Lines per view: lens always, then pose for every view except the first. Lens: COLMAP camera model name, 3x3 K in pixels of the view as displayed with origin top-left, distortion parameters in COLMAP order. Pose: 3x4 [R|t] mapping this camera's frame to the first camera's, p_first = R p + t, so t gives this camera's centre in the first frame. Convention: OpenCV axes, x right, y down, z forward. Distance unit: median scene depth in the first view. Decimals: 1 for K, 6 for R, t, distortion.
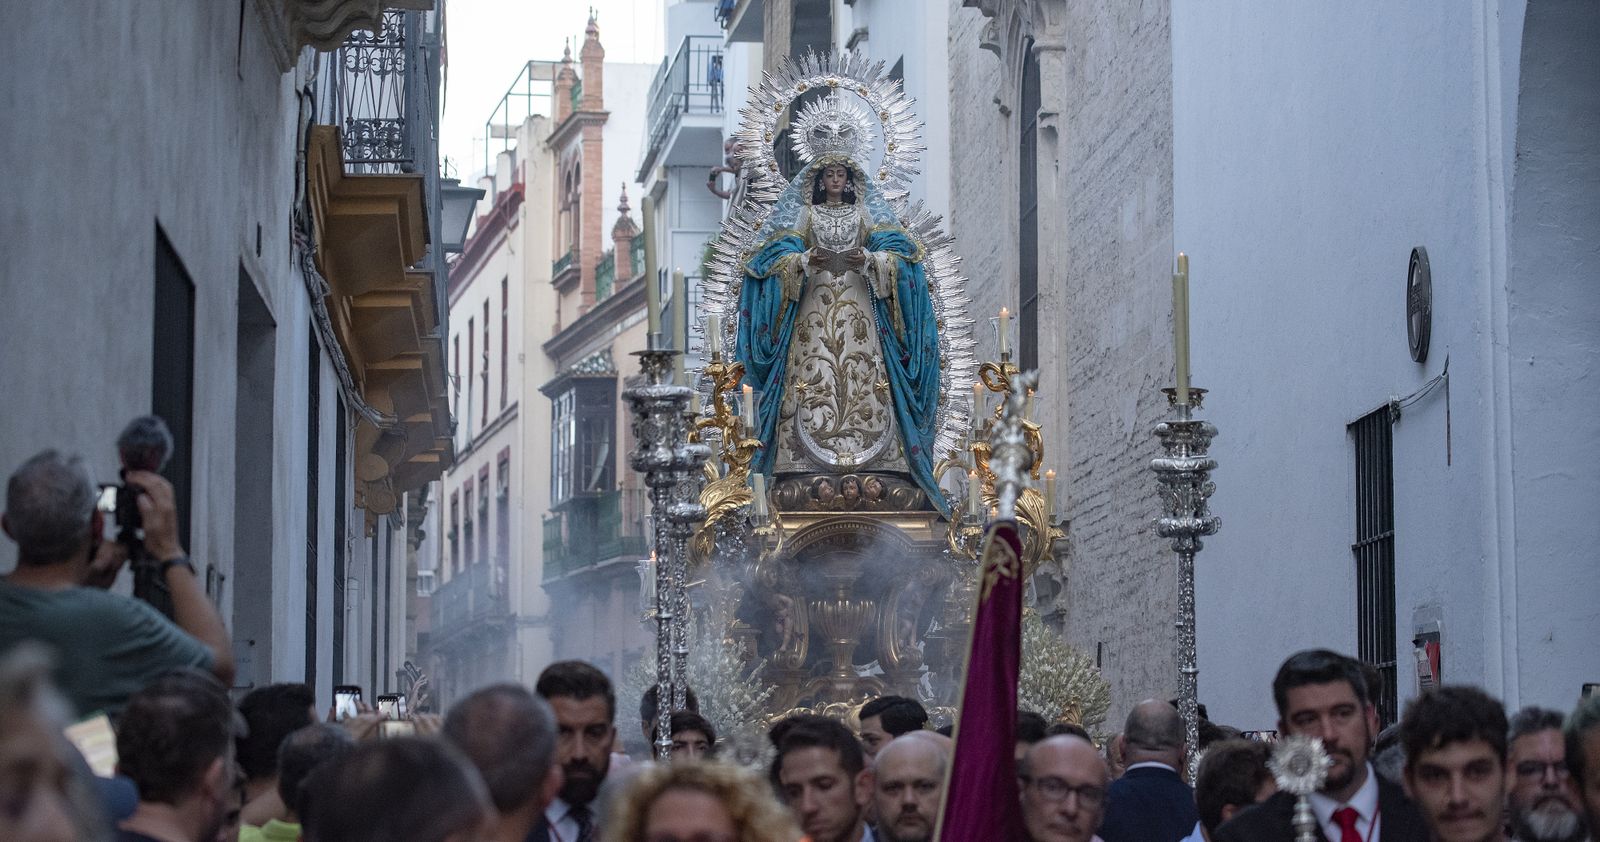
lens RADIAL K [[3943.6, 0, 801.0], [0, 3943.6, 294.4], [0, 0, 1]] dist [-0.009227, -0.105460]
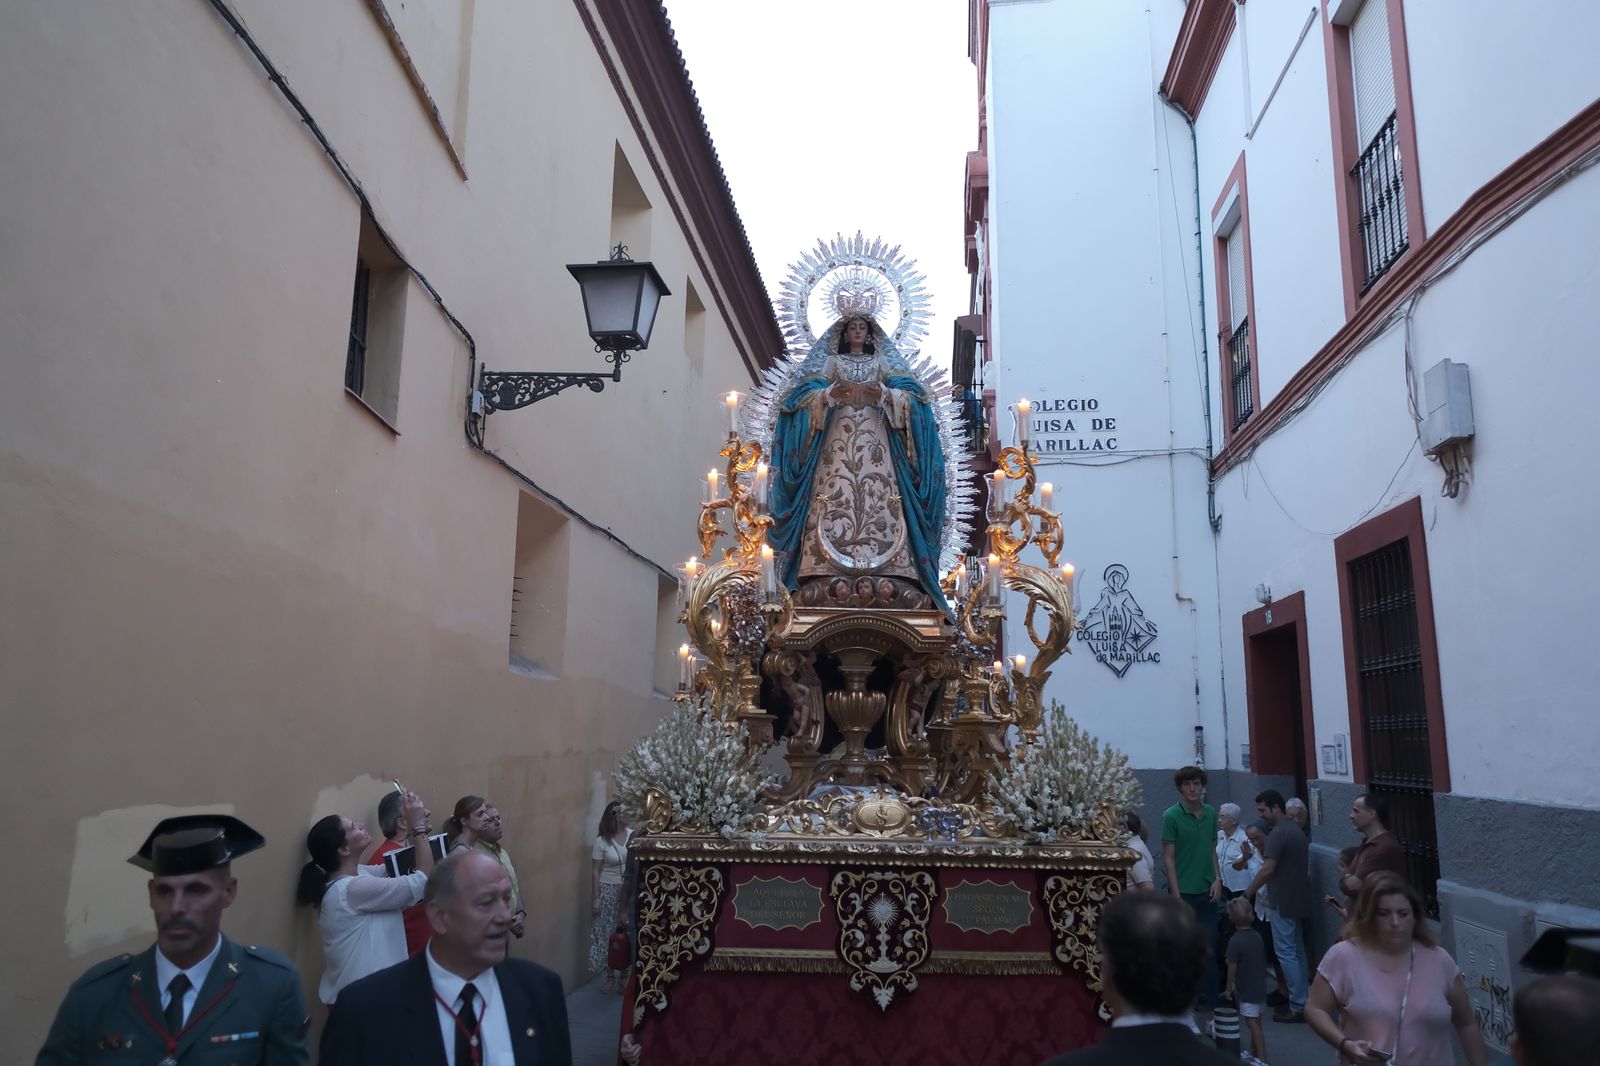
lens RADIAL K [[1120.5, 0, 792.1], [0, 1120.5, 543.7], [0, 0, 1]] dist [-0.000227, -0.000667]
pose [[0.997874, 0.018227, -0.062573, 0.011305], [-0.022910, 0.996924, -0.074953, 0.059777], [0.061014, 0.076227, 0.995222, 0.677465]]
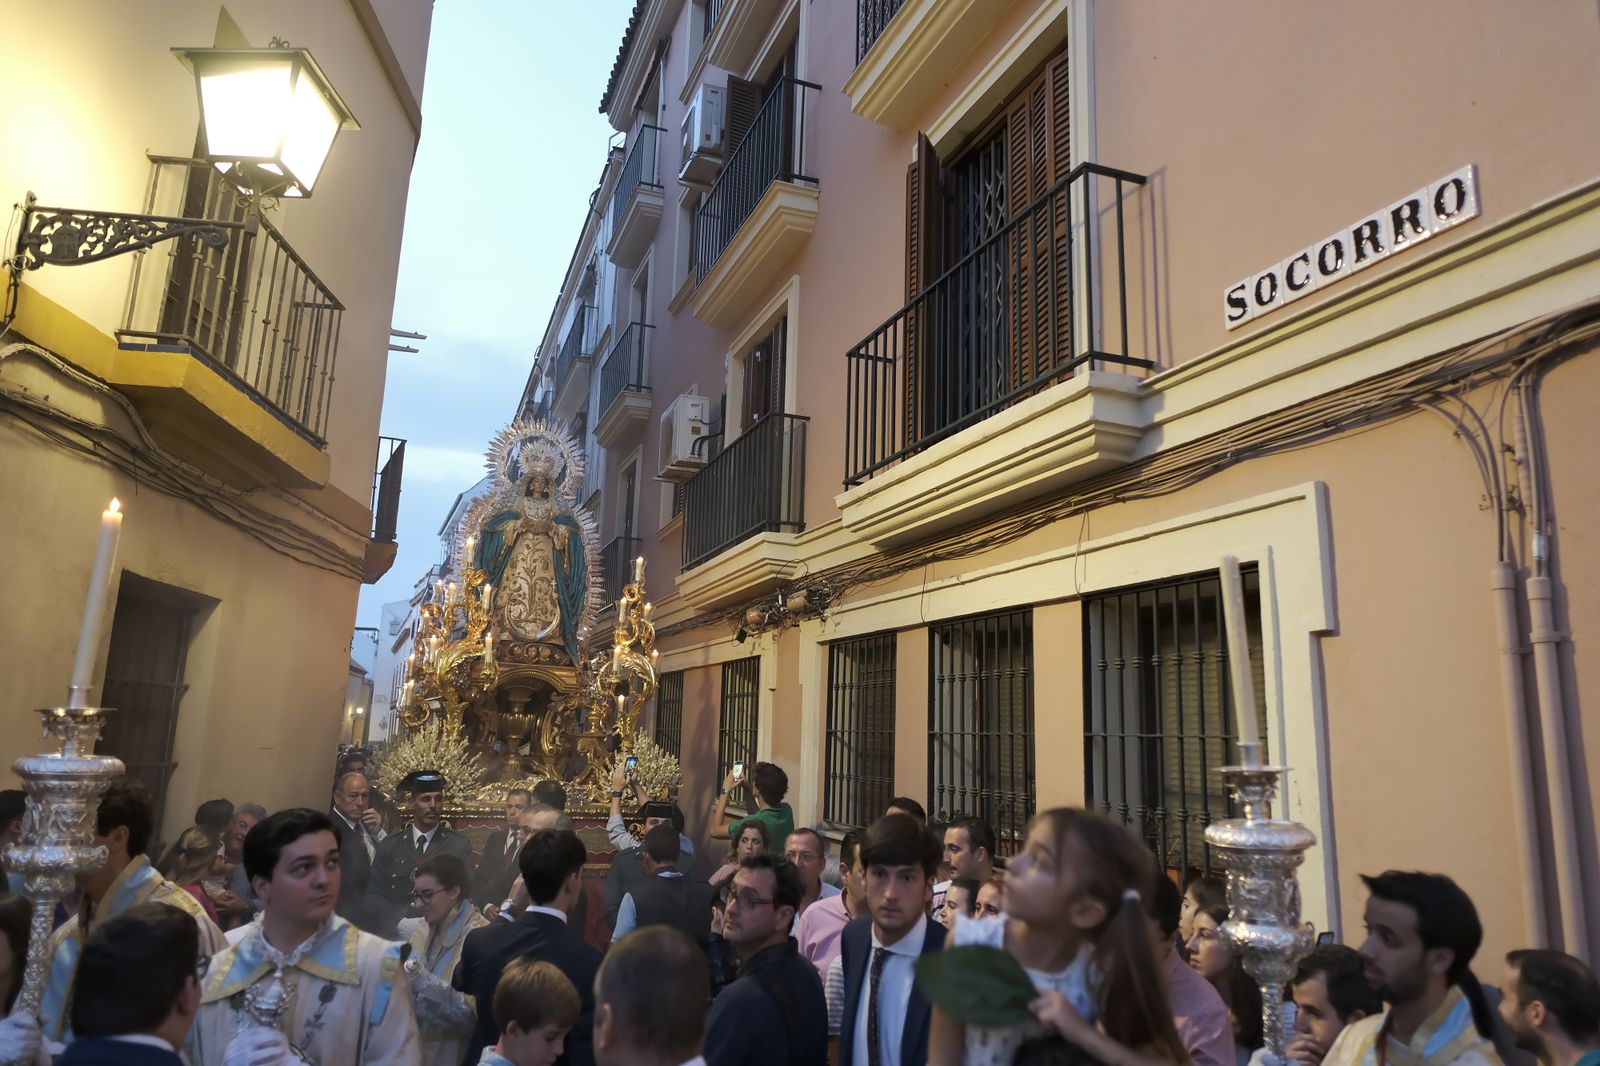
lens RADIAL K [[981.7, 0, 799.9], [0, 981.7, 539.8], [0, 0, 1]] dist [0.002578, 0.000189]
pose [[0.929970, 0.123615, 0.346231, -0.034585], [-0.091984, 0.990058, -0.106414, 0.035041], [-0.355943, 0.067114, 0.932095, 0.531322]]
